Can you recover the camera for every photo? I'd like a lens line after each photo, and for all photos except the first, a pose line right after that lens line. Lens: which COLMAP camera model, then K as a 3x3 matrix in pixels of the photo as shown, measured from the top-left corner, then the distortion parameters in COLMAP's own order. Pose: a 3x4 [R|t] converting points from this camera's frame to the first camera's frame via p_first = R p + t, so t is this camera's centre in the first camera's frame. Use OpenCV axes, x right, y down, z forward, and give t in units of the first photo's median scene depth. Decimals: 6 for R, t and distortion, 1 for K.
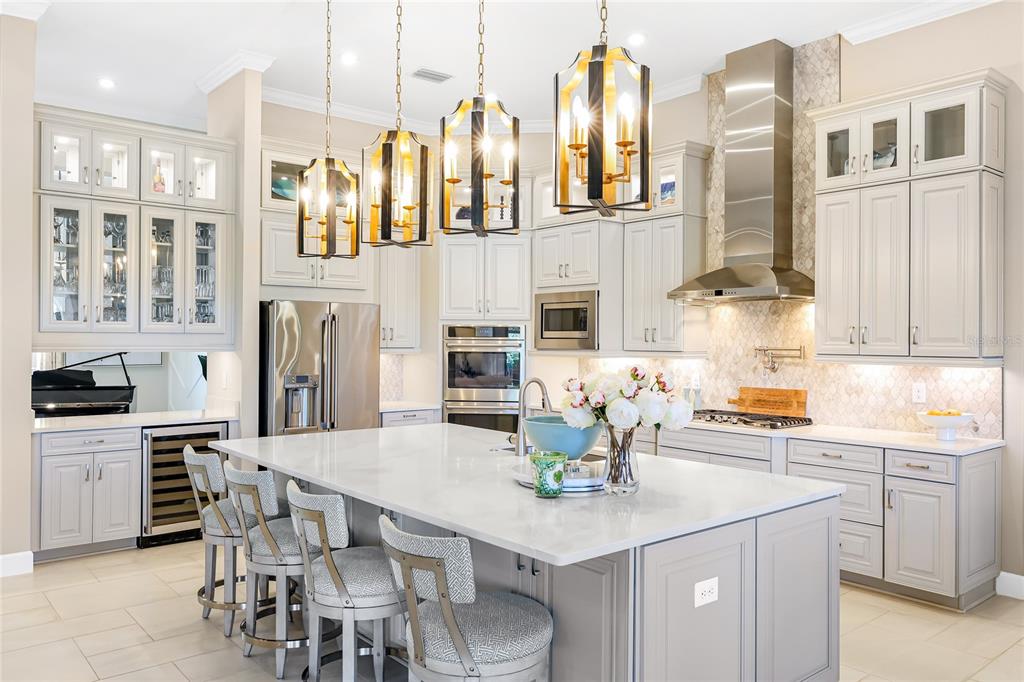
lens RADIAL K [[768.3, 0, 512.0], [0, 768.3, 341.0], [0, 0, 1]] dist [0.000740, -0.000239]
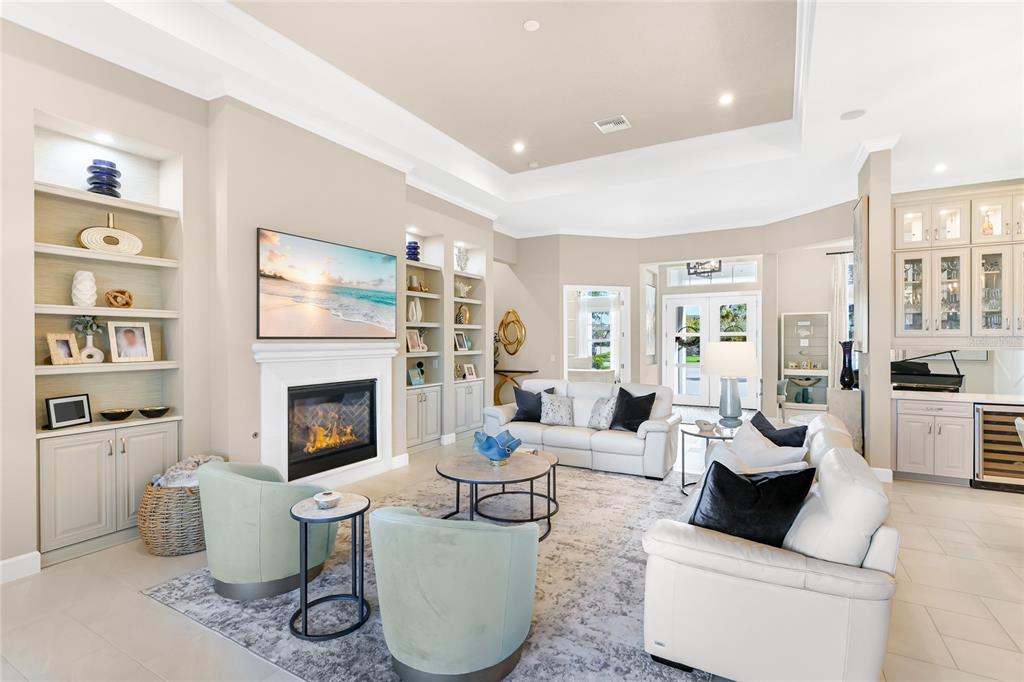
lens RADIAL K [[471.1, 0, 512.0], [0, 471.1, 341.0], [0, 0, 1]] dist [-0.004053, -0.000865]
pose [[0.346668, -0.005337, -0.937973, 0.036604], [0.001670, 0.999986, -0.005073, 0.000167], [0.937987, 0.000192, 0.346672, -0.102419]]
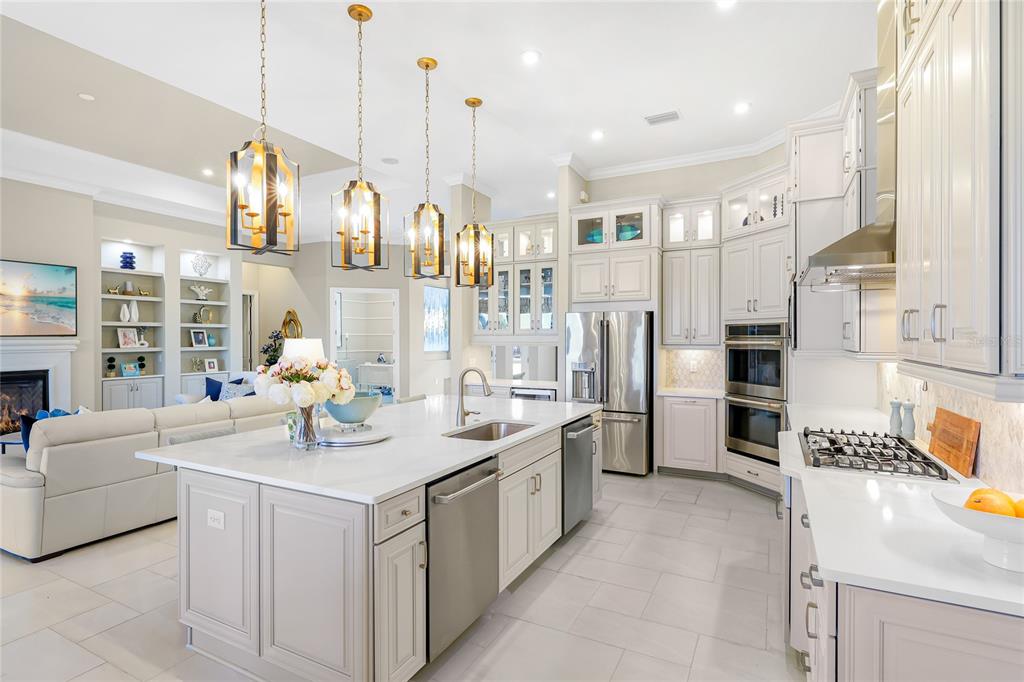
lens RADIAL K [[501.4, 0, 512.0], [0, 501.4, 341.0], [0, 0, 1]] dist [-0.002806, -0.000321]
pose [[0.375555, 0.000624, -0.926800, 0.581217], [0.002024, 0.999997, 0.001494, 0.001398], [0.926798, -0.002437, 0.375553, 0.535761]]
